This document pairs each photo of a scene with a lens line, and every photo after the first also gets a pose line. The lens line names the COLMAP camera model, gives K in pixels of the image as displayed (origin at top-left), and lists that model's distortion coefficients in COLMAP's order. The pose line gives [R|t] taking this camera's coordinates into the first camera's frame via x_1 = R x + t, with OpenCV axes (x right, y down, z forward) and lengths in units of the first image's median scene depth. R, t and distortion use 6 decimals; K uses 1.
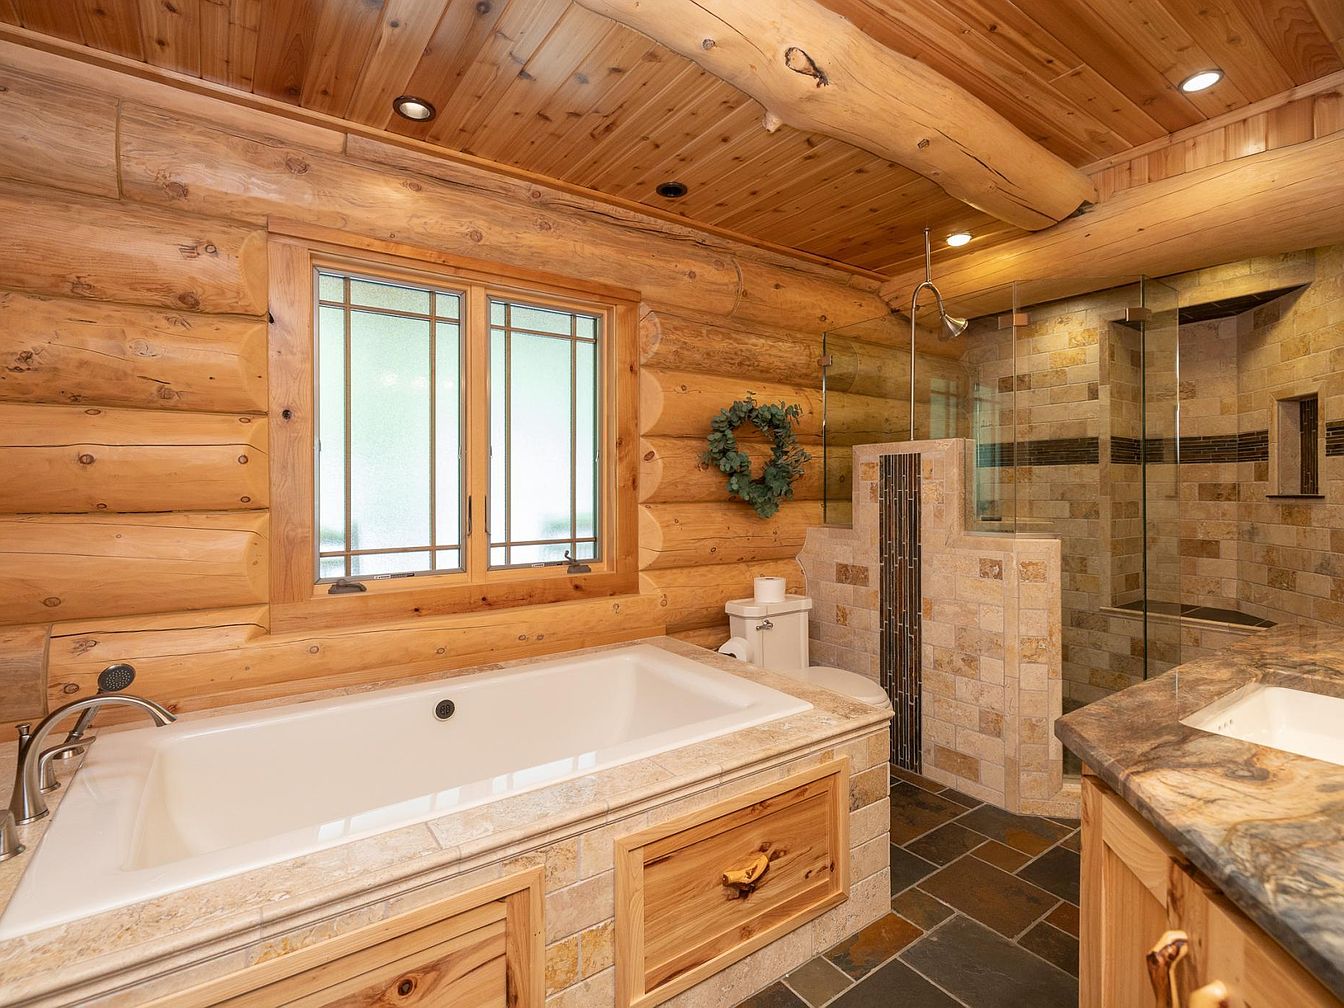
lens RADIAL K [[667.6, 0, 675.8], [0, 667.6, 496.3], [0, 0, 1]] dist [-0.001722, -0.000076]
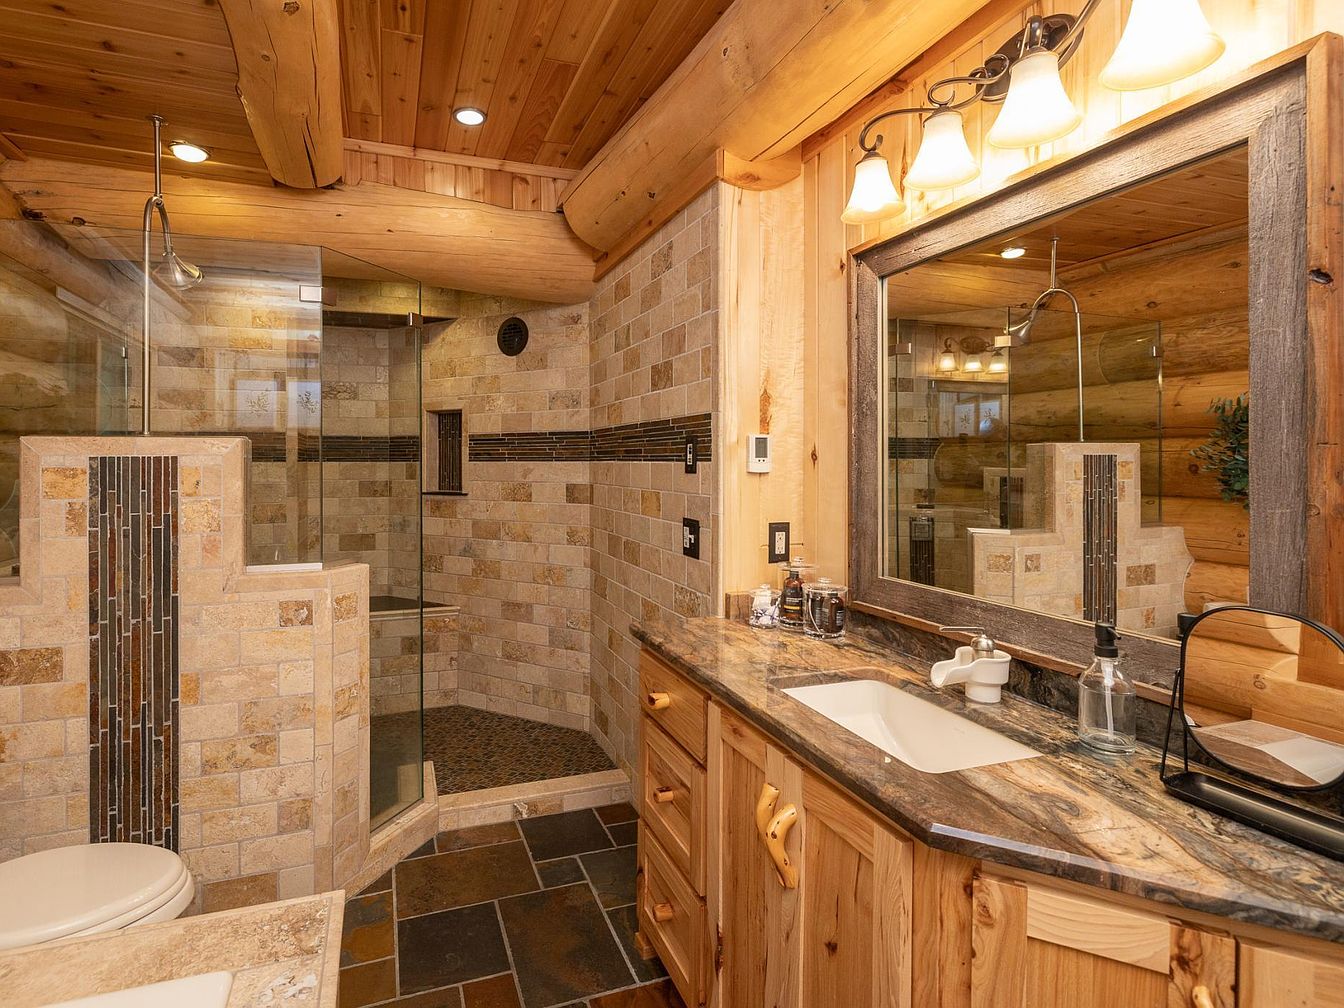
lens RADIAL K [[667.6, 0, 614.8], [0, 667.6, 465.4], [0, 0, 1]] dist [-0.001722, -0.000076]
pose [[0.284328, -0.002684, 0.958723, -0.139120], [0.005707, 0.999983, 0.001107, -0.053188], [-0.958710, 0.005157, 0.284339, 0.389762]]
